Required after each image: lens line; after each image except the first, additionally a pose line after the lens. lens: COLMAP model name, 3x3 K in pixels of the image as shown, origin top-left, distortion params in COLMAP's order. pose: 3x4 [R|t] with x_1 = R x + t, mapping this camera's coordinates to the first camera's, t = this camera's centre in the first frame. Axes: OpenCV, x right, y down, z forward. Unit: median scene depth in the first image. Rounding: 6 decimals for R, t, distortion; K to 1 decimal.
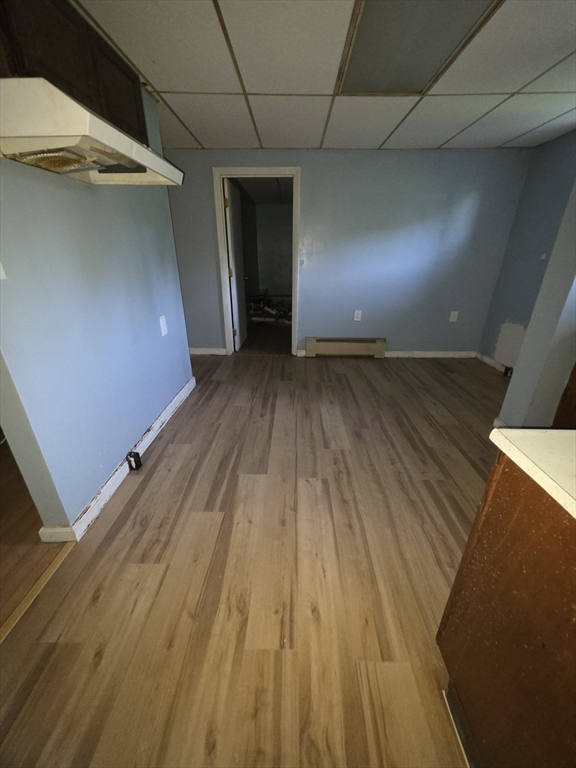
lens RADIAL K [[303.8, 0, 290.7], [0, 303.8, 383.6], [0, 0, 1]] dist [-0.000012, -0.000287]
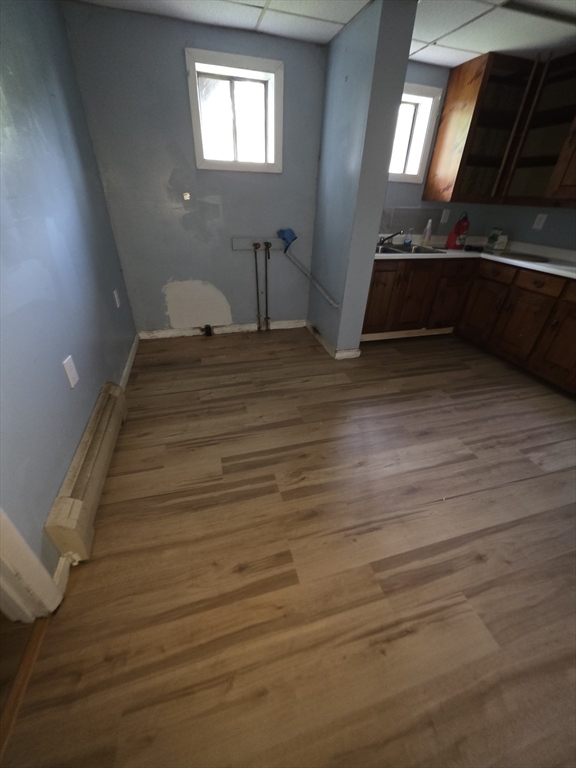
lens RADIAL K [[303.8, 0, 290.7], [0, 303.8, 383.6], [0, 0, 1]] dist [-0.000012, -0.000287]
pose [[-0.289780, -0.522199, 0.802082, -0.417867], [0.343170, 0.725628, 0.596405, -0.842828], [-0.893455, 0.448077, -0.031070, 1.886867]]
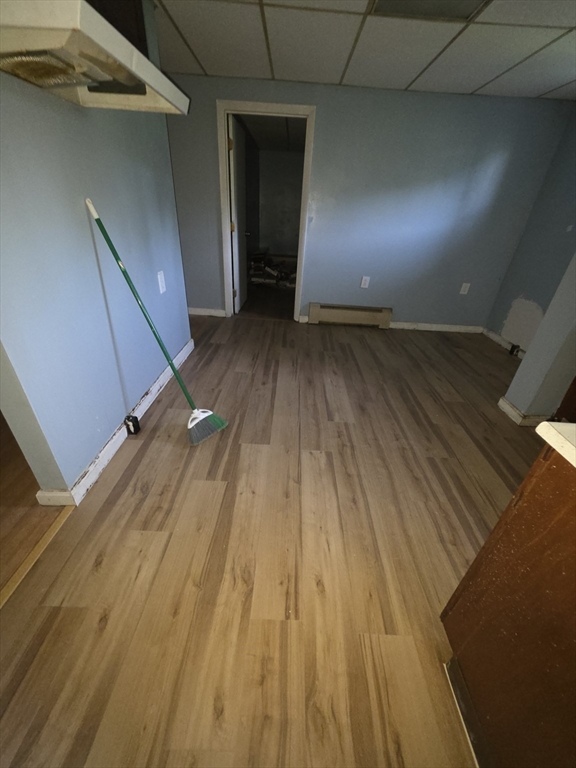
lens RADIAL K [[303.8, 0, 290.7], [0, 303.8, 383.6], [0, 0, 1]] dist [-0.000012, -0.000287]
pose [[0.998565, 0.047428, 0.024854, -0.053401], [-0.049966, 0.992214, 0.114083, -0.014162], [-0.019250, -0.115161, 0.993160, 0.057717]]
